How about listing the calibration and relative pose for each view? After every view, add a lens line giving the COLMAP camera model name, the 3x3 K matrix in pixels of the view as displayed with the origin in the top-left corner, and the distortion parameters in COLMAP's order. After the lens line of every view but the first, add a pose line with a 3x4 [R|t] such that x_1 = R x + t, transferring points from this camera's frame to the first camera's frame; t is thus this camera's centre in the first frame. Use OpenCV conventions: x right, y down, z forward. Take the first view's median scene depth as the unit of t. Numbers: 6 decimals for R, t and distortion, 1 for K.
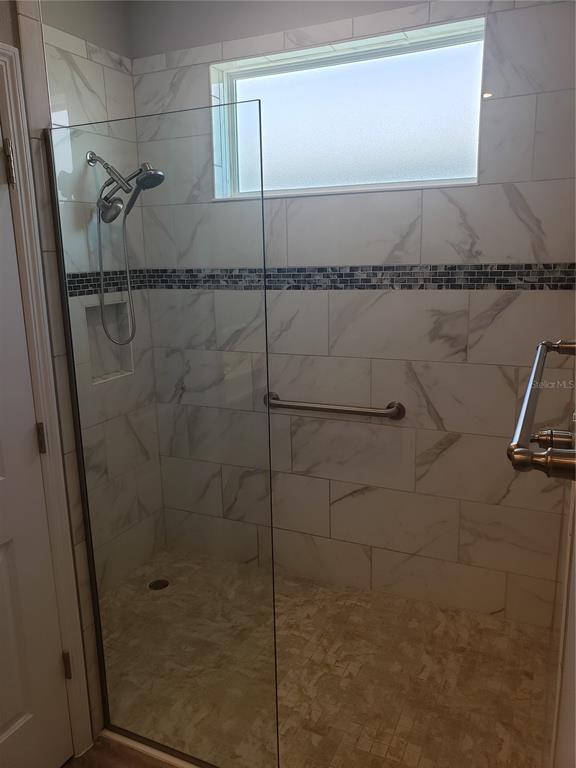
lens RADIAL K [[590.7, 0, 282.1], [0, 590.7, 374.1], [0, 0, 1]] dist [0.028349, -0.005697]
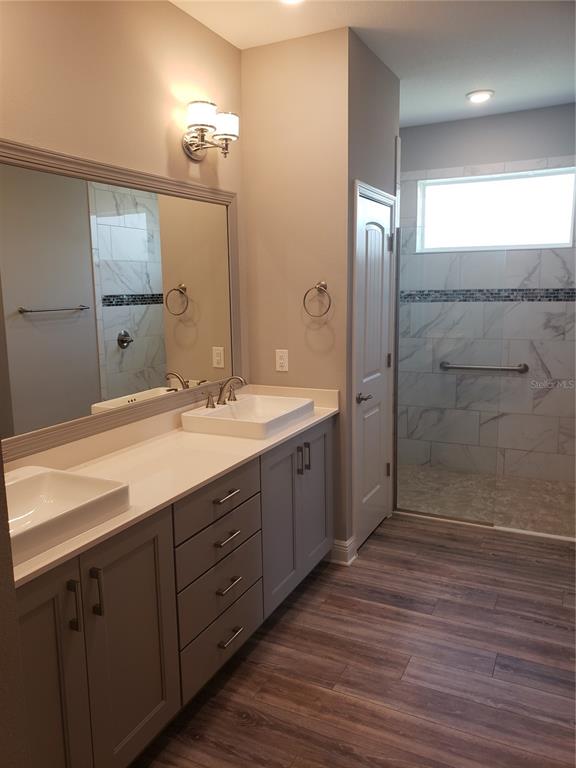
lens RADIAL K [[583.2, 0, 284.7], [0, 583.2, 373.7], [0, 0, 1]] dist [-0.006320, -0.000791]
pose [[0.999460, 0.014434, -0.029520, -0.489844], [-0.016077, 0.998291, -0.056190, 0.192649], [0.028659, 0.056635, 0.997984, -0.810556]]
